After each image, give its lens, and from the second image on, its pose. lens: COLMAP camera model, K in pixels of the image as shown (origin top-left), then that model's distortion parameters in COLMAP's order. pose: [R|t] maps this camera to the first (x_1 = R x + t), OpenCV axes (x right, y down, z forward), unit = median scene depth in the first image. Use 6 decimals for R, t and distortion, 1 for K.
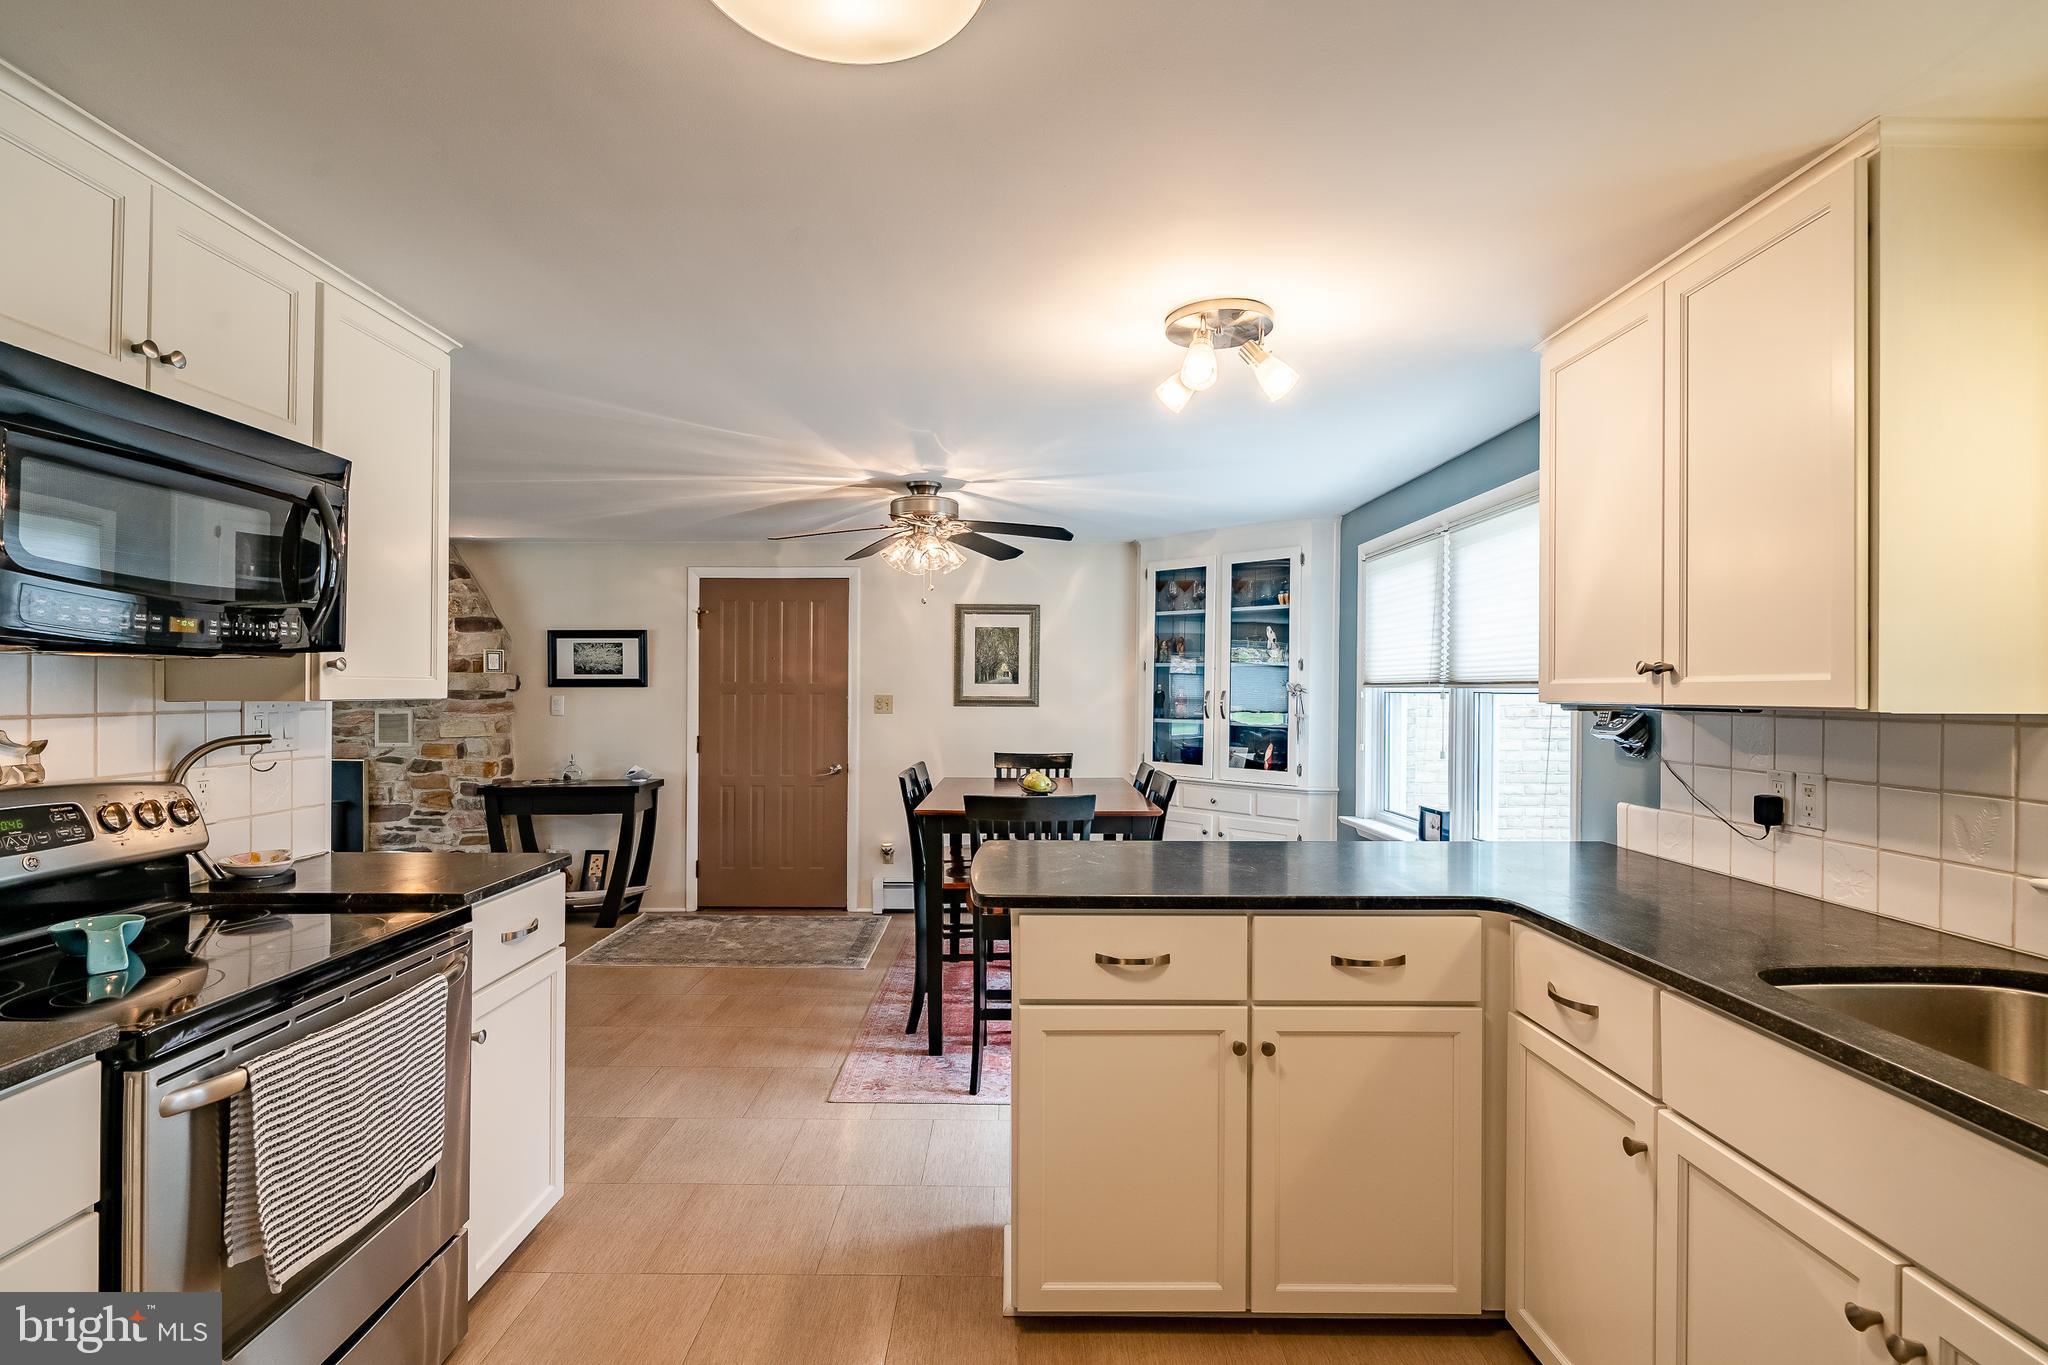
lens RADIAL K [[960.1, 0, 1015.9], [0, 960.1, 683.7], [0, 0, 1]] dist [-0.009256, 0.000901]
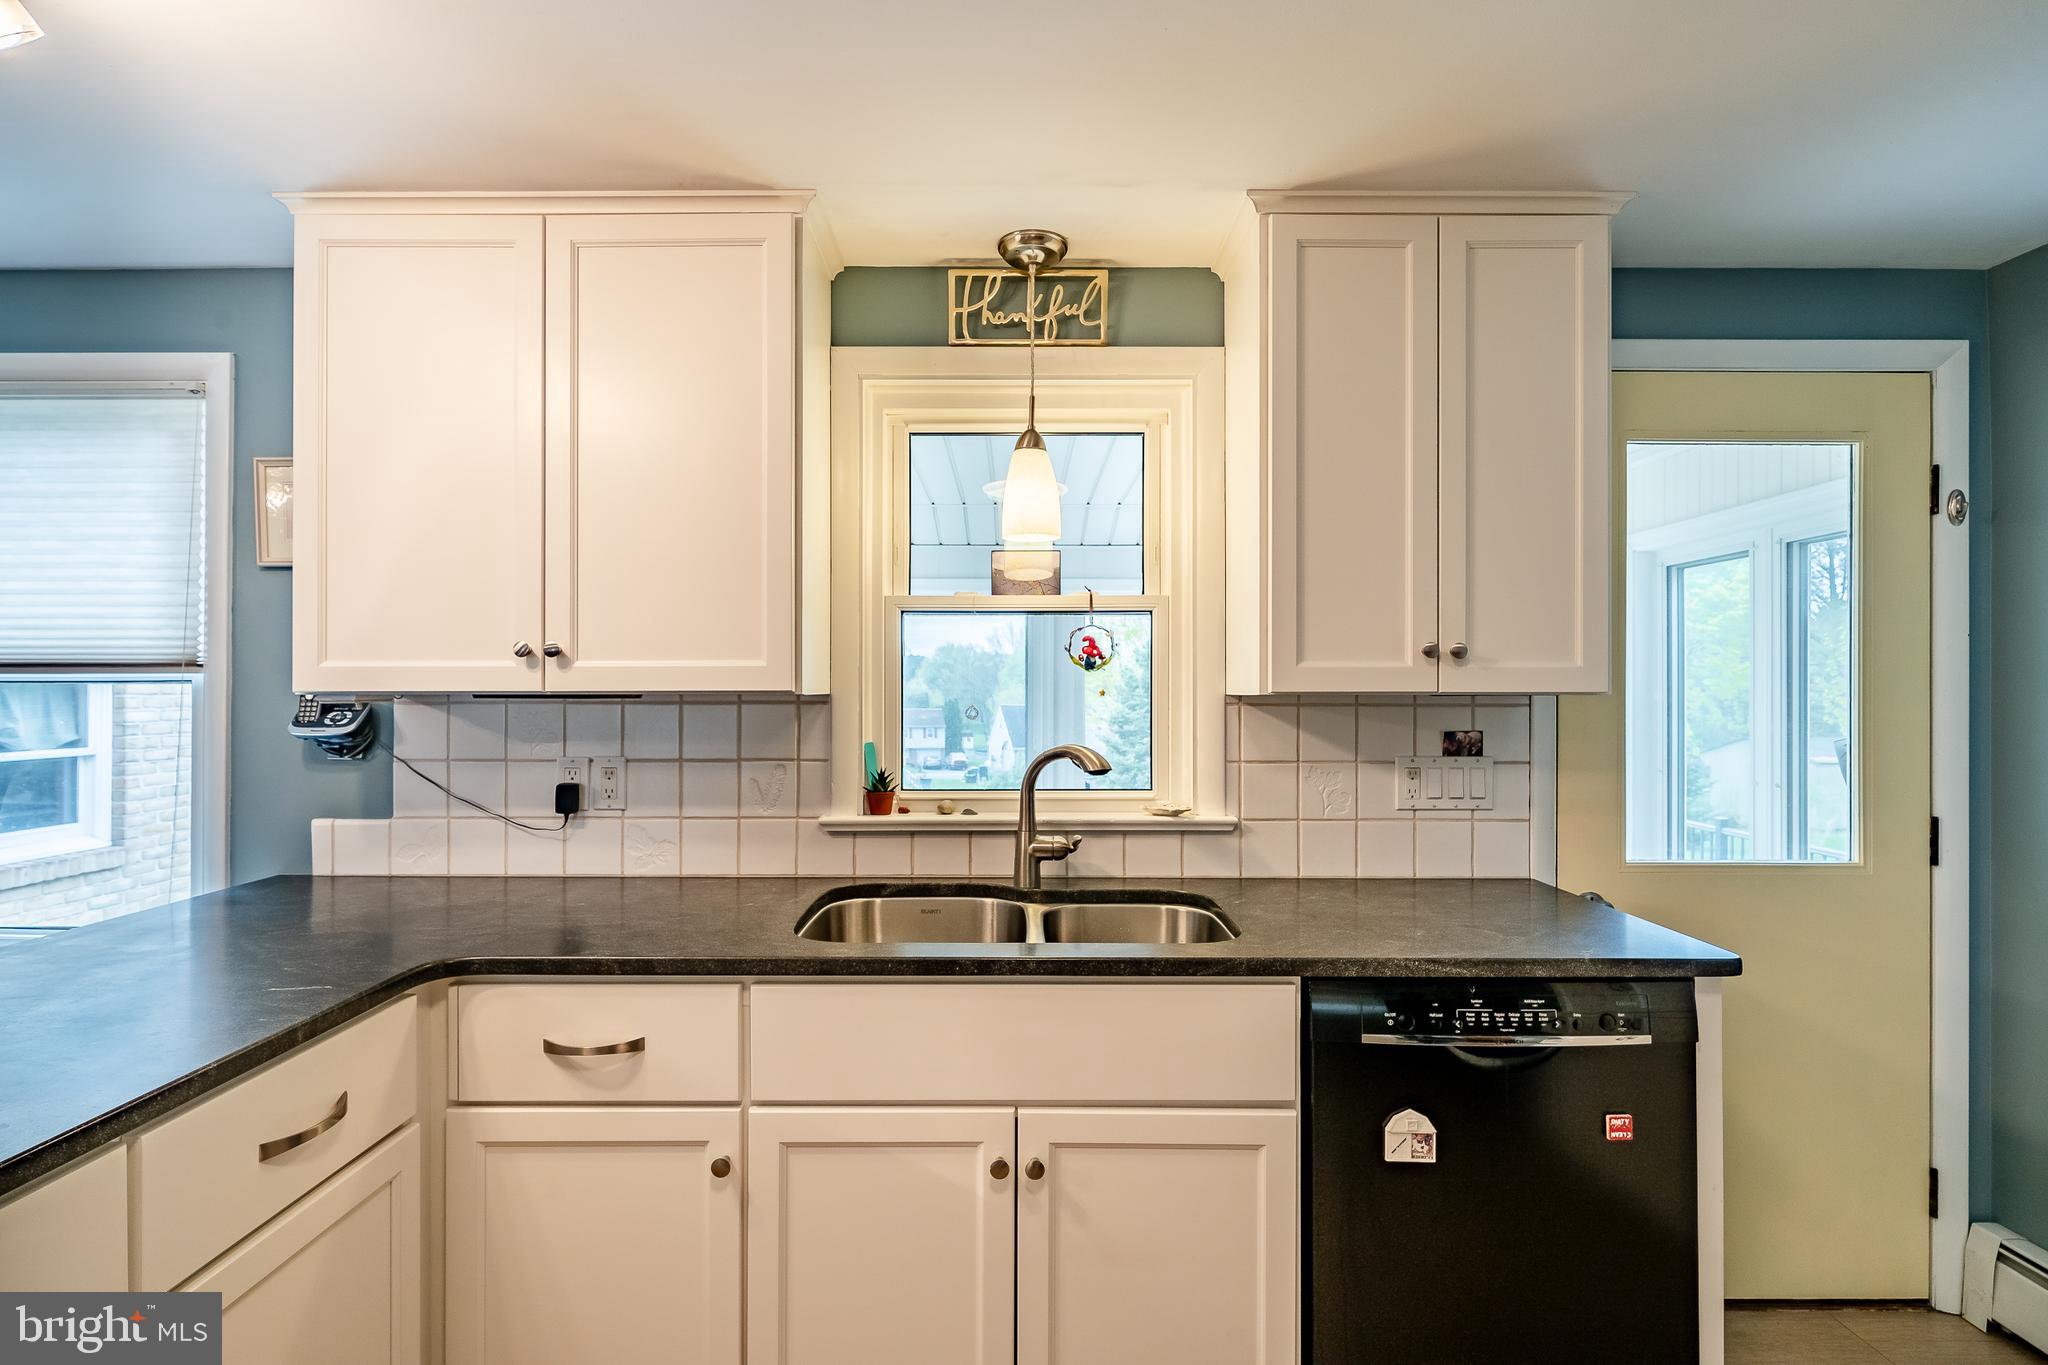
lens RADIAL K [[1008.1, 0, 1011.8], [0, 1008.1, 675.2], [0, 0, 1]] dist [0.001889, -0.005218]
pose [[-0.001347, 0.007512, 0.999971, -0.094757], [-0.007855, 0.999941, -0.007523, 0.003599], [-0.999968, -0.007865, -0.001287, 0.202675]]
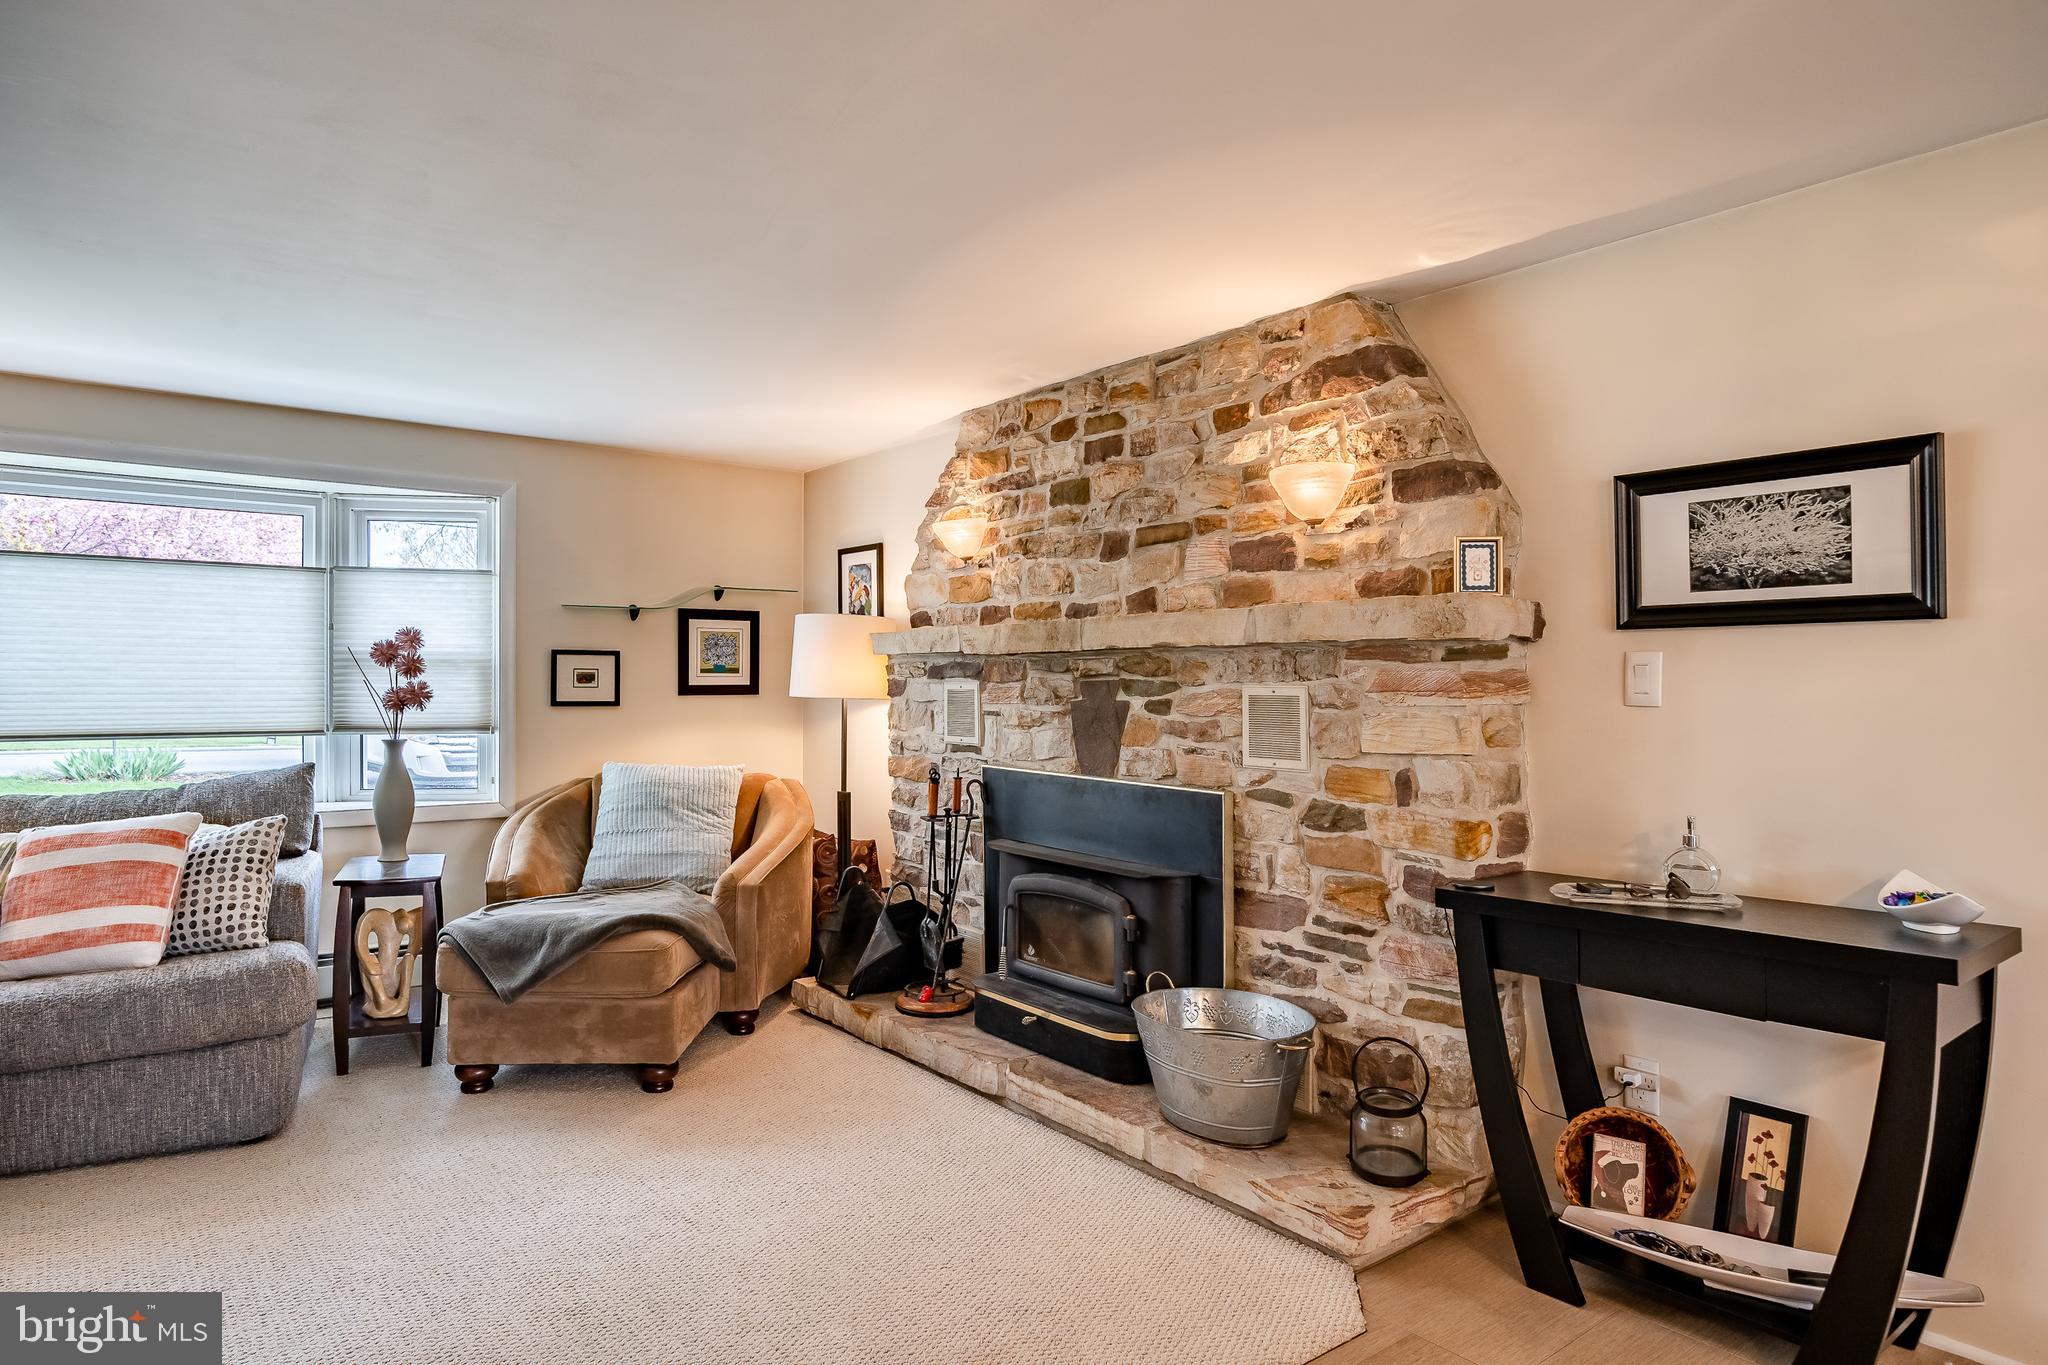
lens RADIAL K [[1167.8, 0, 1014.2], [0, 1167.8, 670.2], [0, 0, 1]] dist [-0.011752, 0.003504]
pose [[0.618203, -0.006383, -0.785993, -0.290385], [0.005238, 0.999978, -0.004002, 0.020695], [0.786001, -0.001643, 0.618223, 0.560745]]
